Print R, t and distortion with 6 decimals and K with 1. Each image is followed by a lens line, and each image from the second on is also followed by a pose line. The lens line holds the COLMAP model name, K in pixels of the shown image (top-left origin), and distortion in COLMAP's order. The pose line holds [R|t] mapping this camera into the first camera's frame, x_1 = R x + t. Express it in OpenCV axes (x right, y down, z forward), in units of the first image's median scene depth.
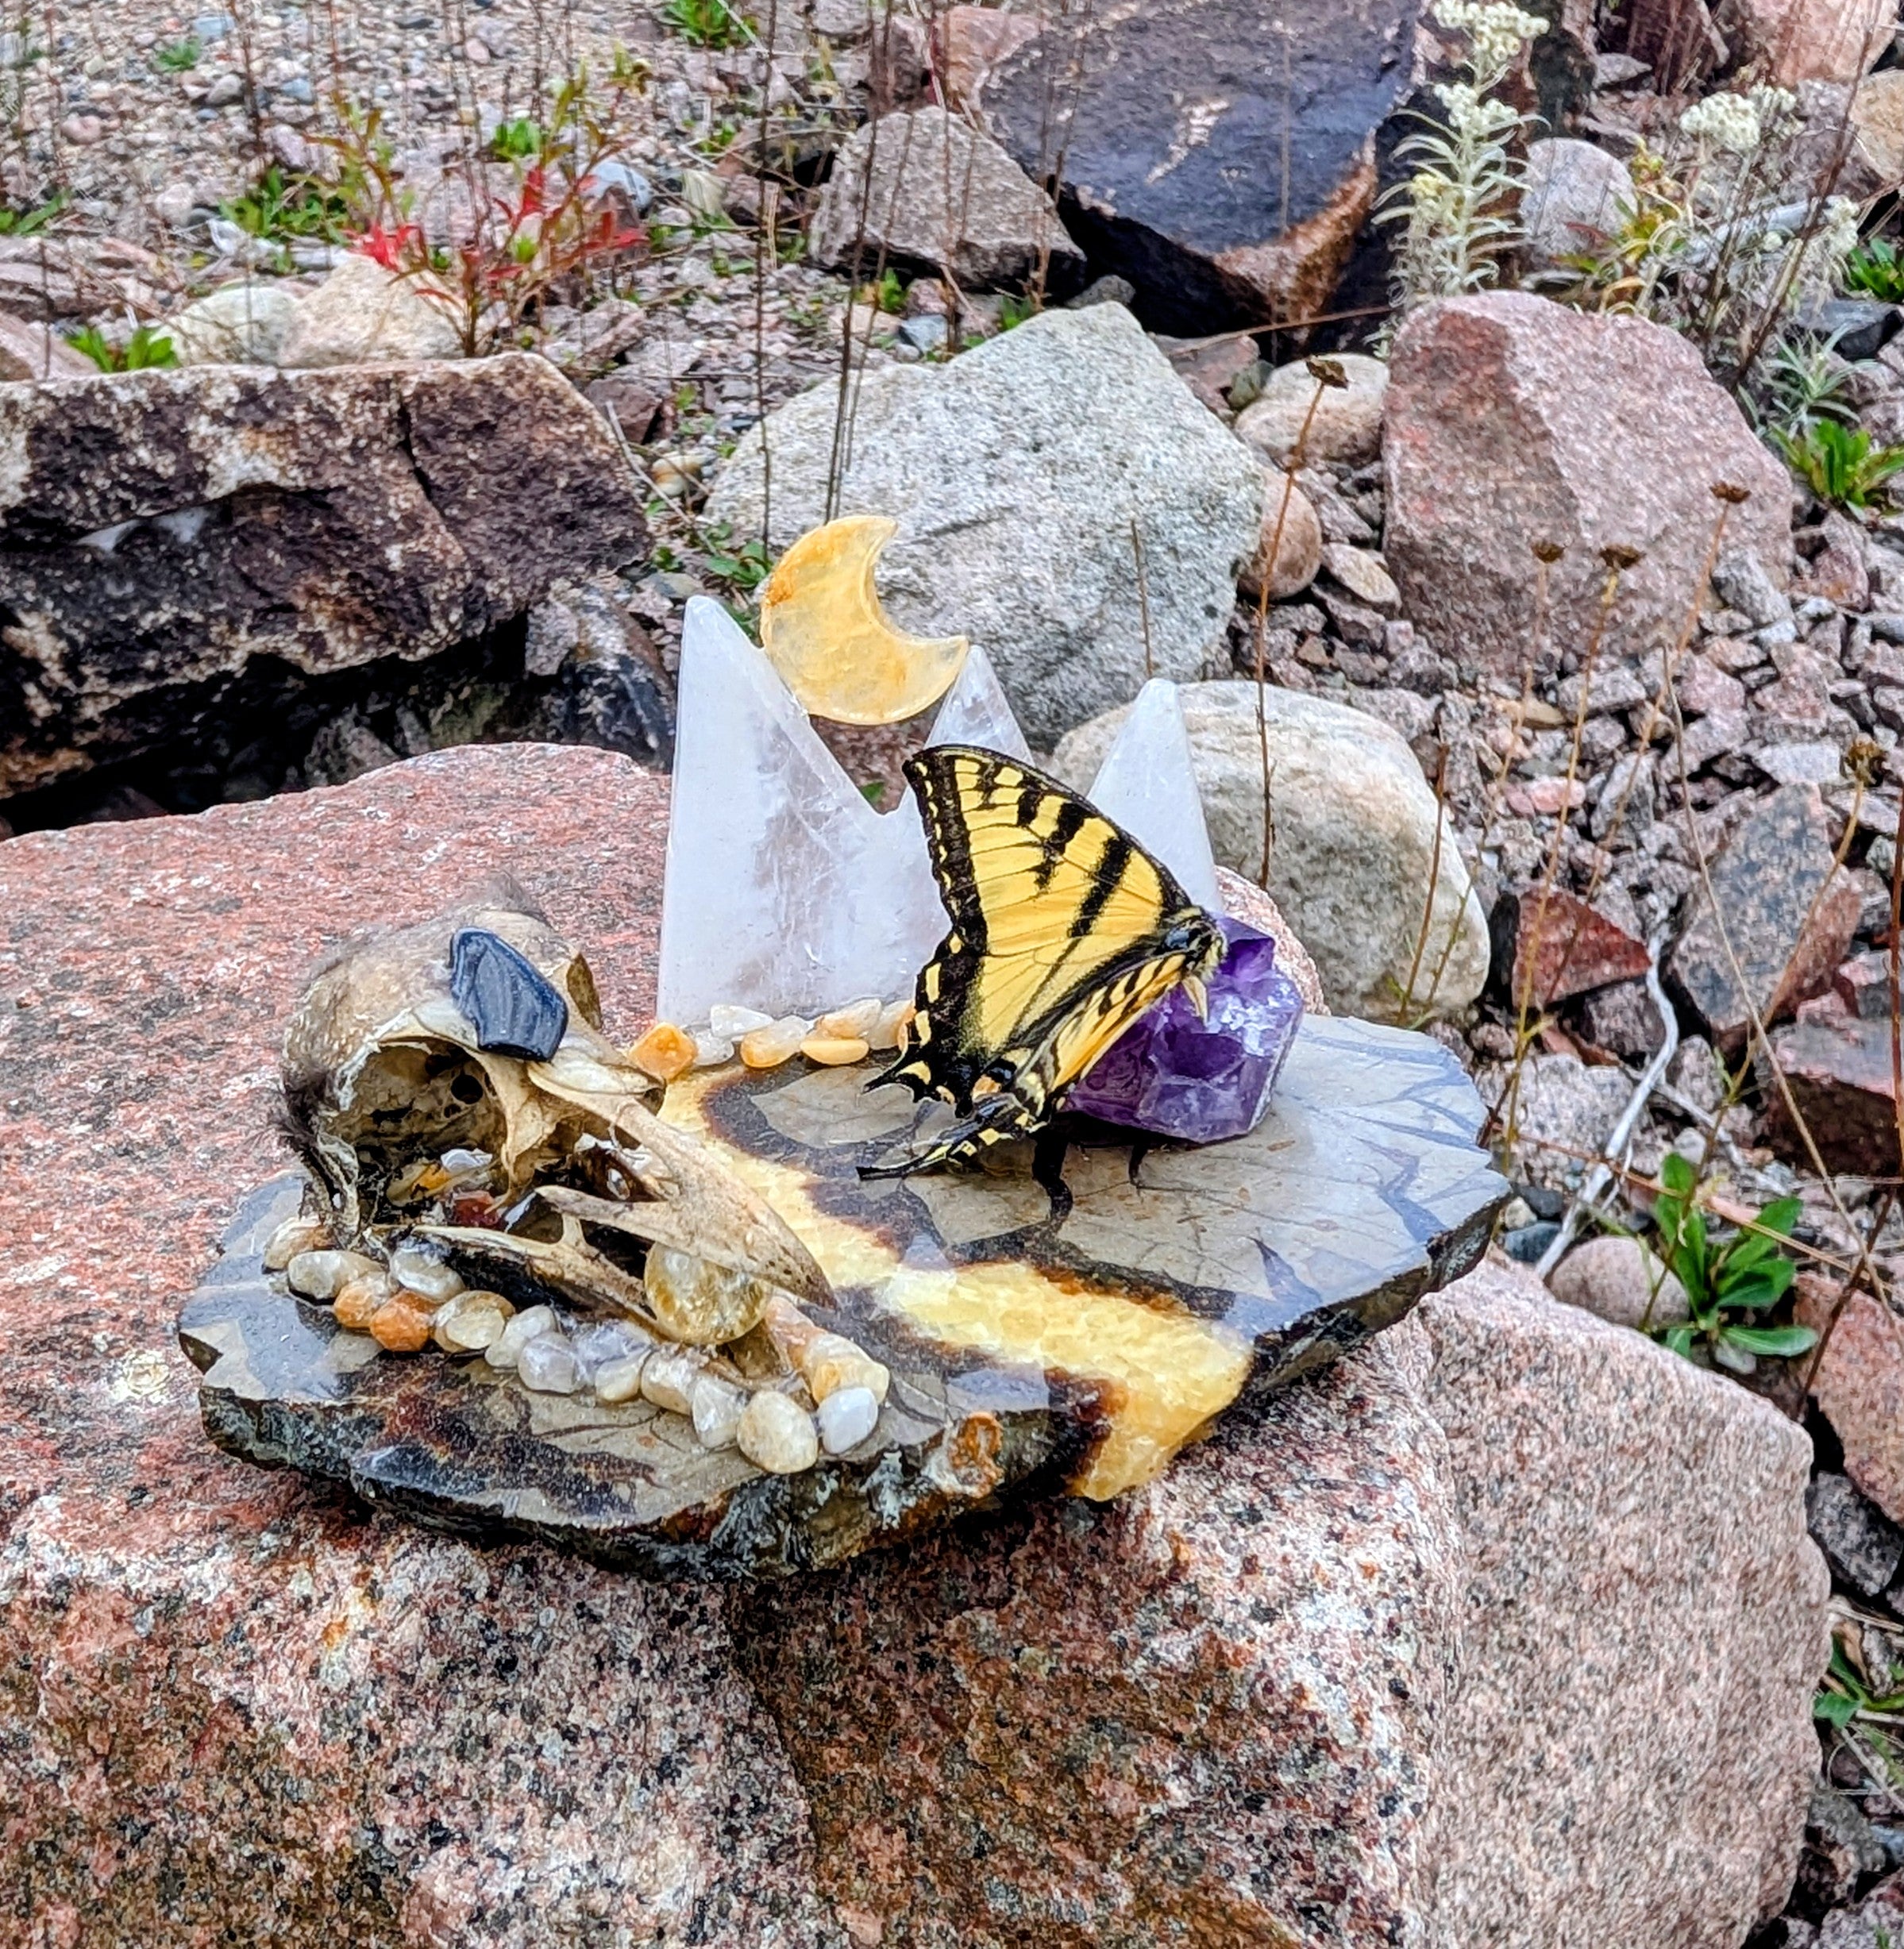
lens RADIAL K [[2260.1, 0, 888.5], [0, 2260.1, 973.1], [0, 0, 1]] dist [0.003100, 0.001317]
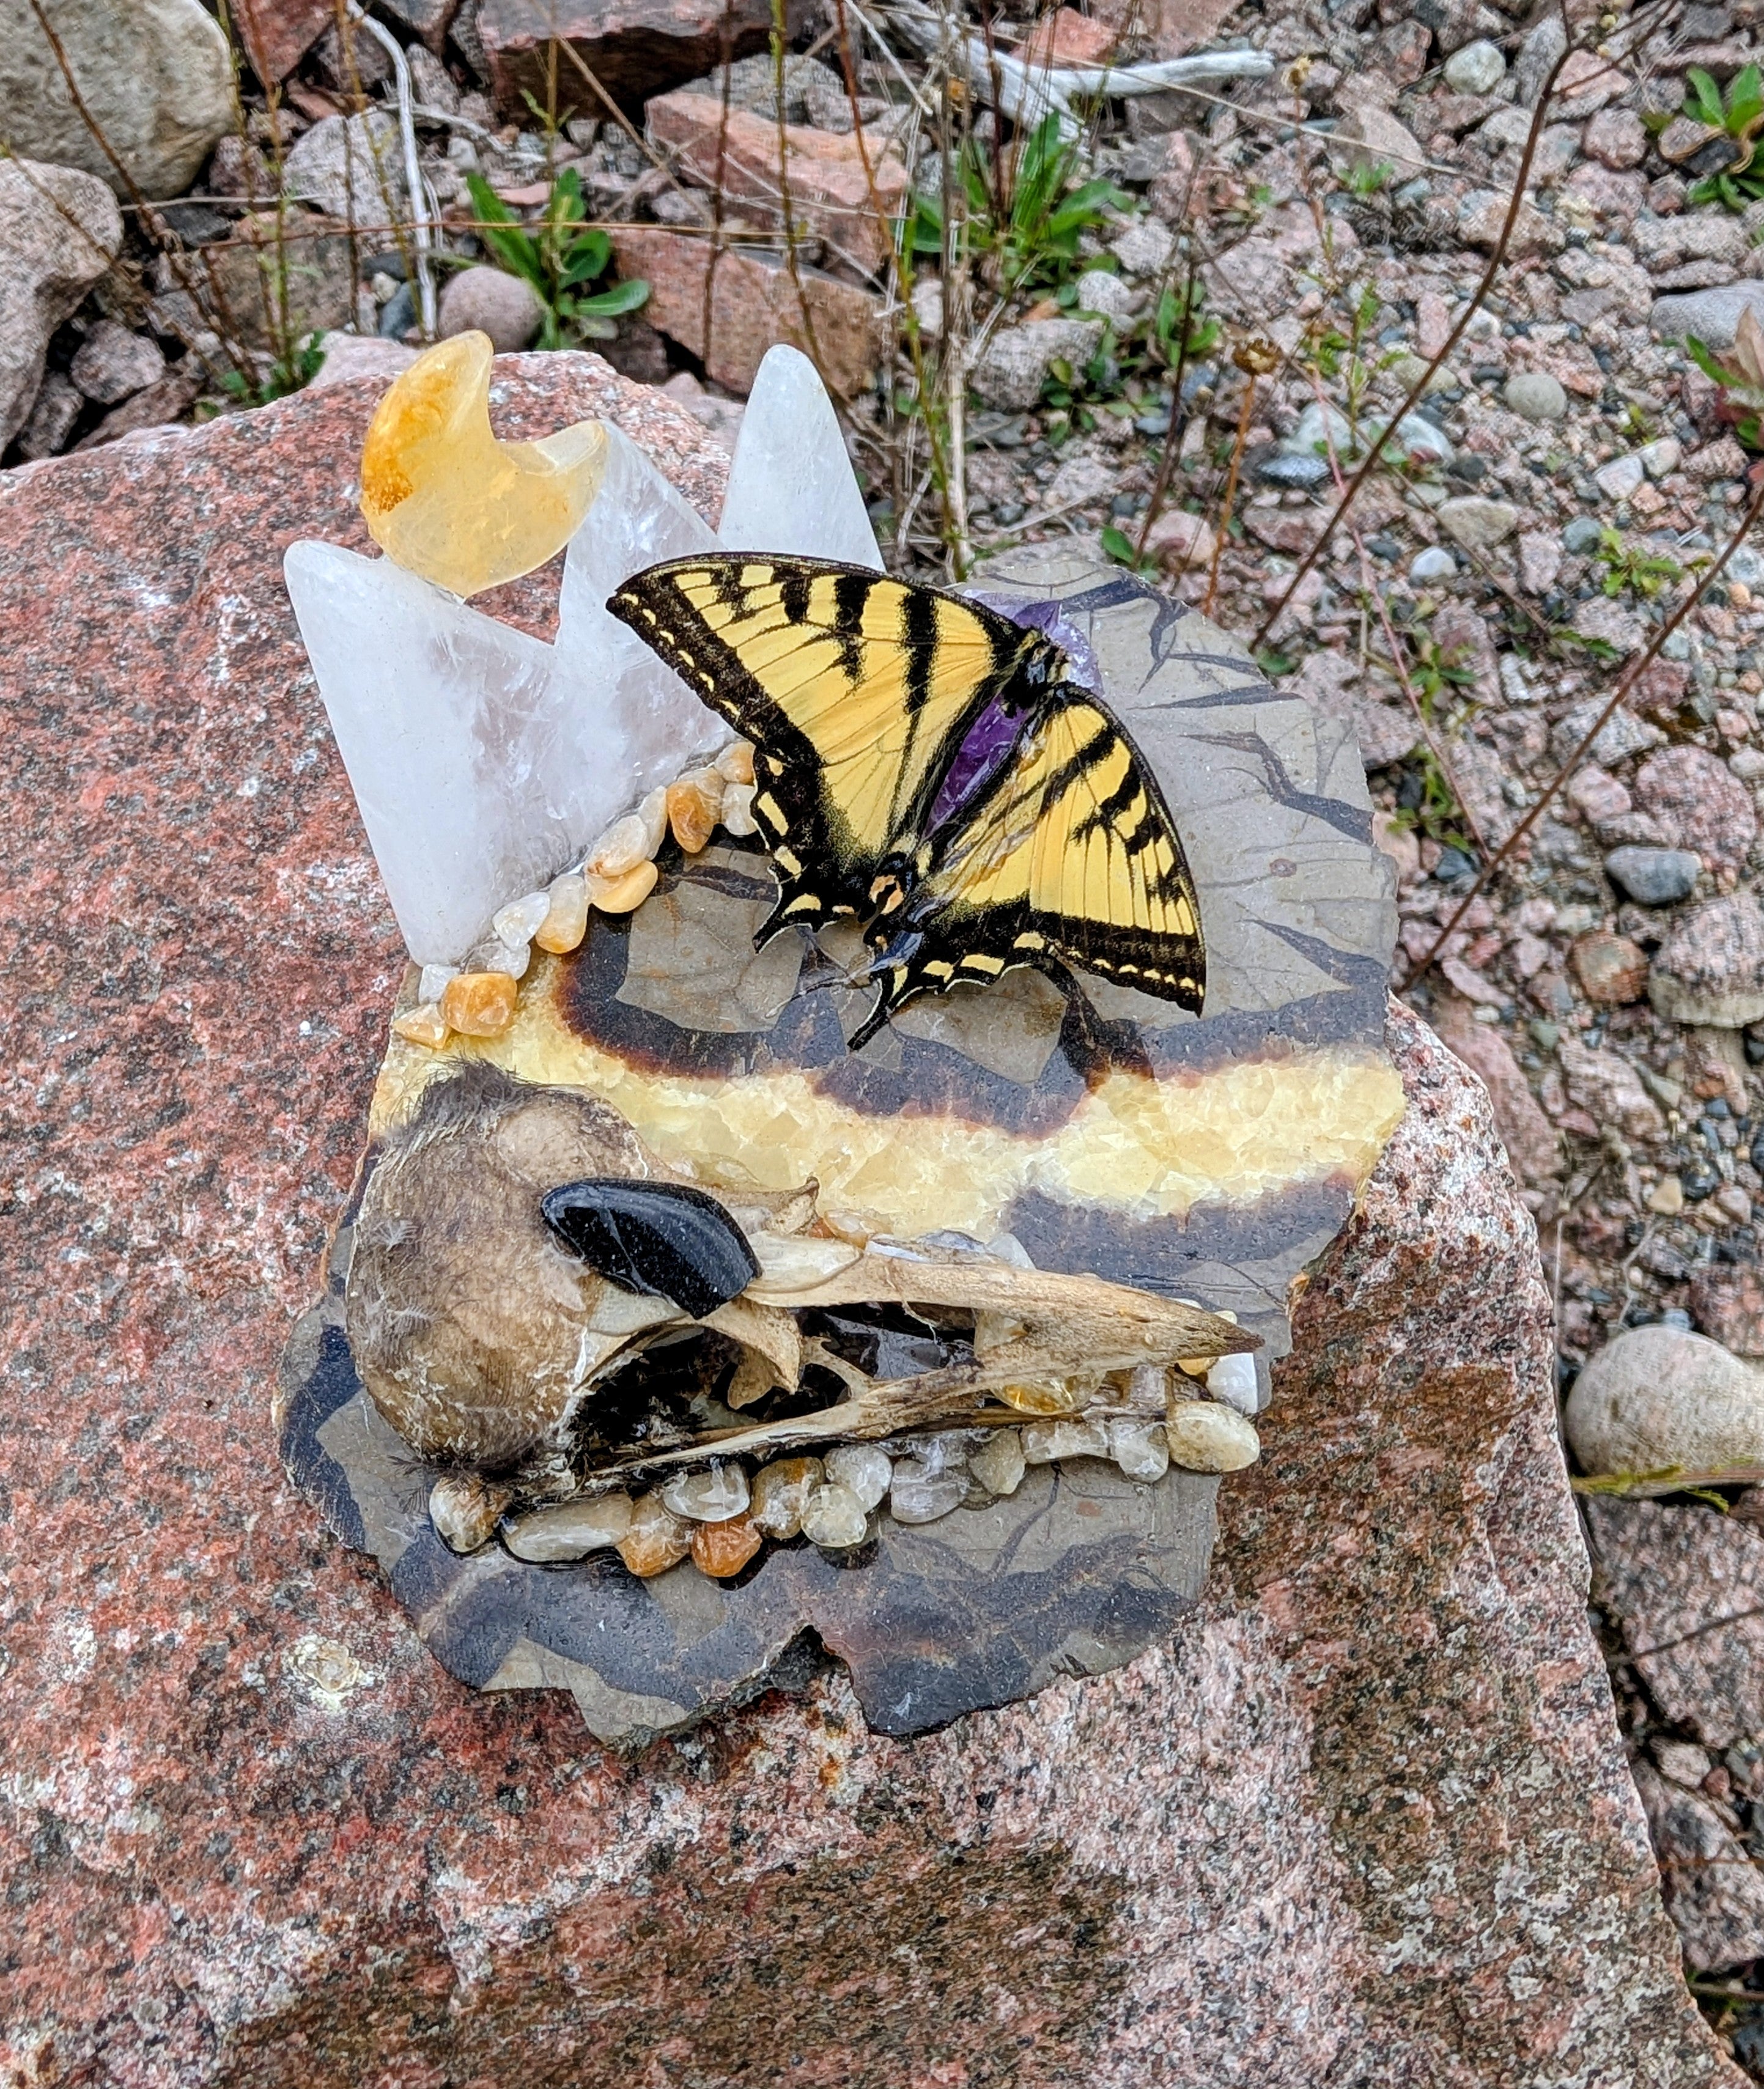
lens RADIAL K [[1707.1, 0, 882.0], [0, 1707.1, 1044.5], [0, 0, 1]] dist [0.000942, 0.019344]
pose [[0.733554, -0.599226, 0.320666, -0.230397], [0.321083, 0.721407, 0.613578, -0.346194], [-0.599002, -0.347133, 0.721592, 0.446316]]
